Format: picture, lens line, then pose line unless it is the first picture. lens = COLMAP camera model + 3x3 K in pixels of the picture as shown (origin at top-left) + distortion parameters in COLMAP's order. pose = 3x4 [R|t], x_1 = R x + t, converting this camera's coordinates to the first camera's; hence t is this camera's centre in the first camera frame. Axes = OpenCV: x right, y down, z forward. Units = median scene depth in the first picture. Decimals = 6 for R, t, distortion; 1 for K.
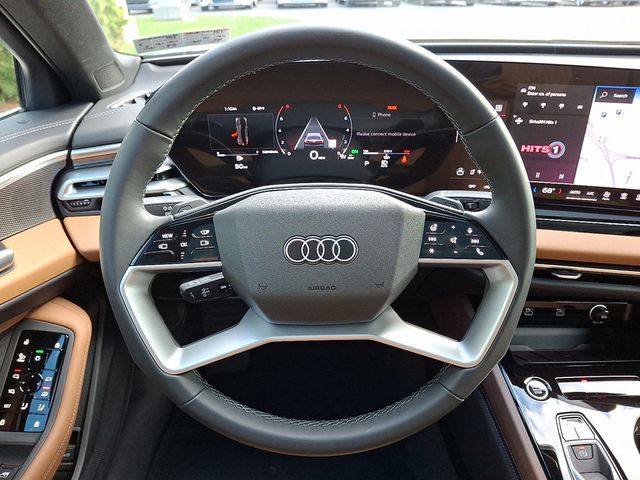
lens RADIAL K [[464.2, 0, 316.9], [0, 464.2, 239.5], [0, 0, 1]] dist [0.048446, -0.013839]
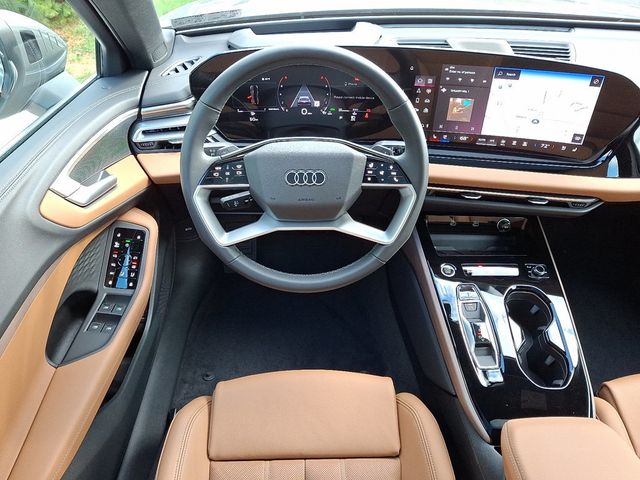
lens RADIAL K [[464.2, 0, 316.5], [0, 464.2, 242.7], [0, 0, 1]] dist [0.048446, -0.013839]
pose [[0.999922, 0.009167, 0.008504, 0.025618], [-0.010385, 0.987625, 0.156490, -0.007387], [-0.006964, -0.156566, 0.987643, -0.535783]]
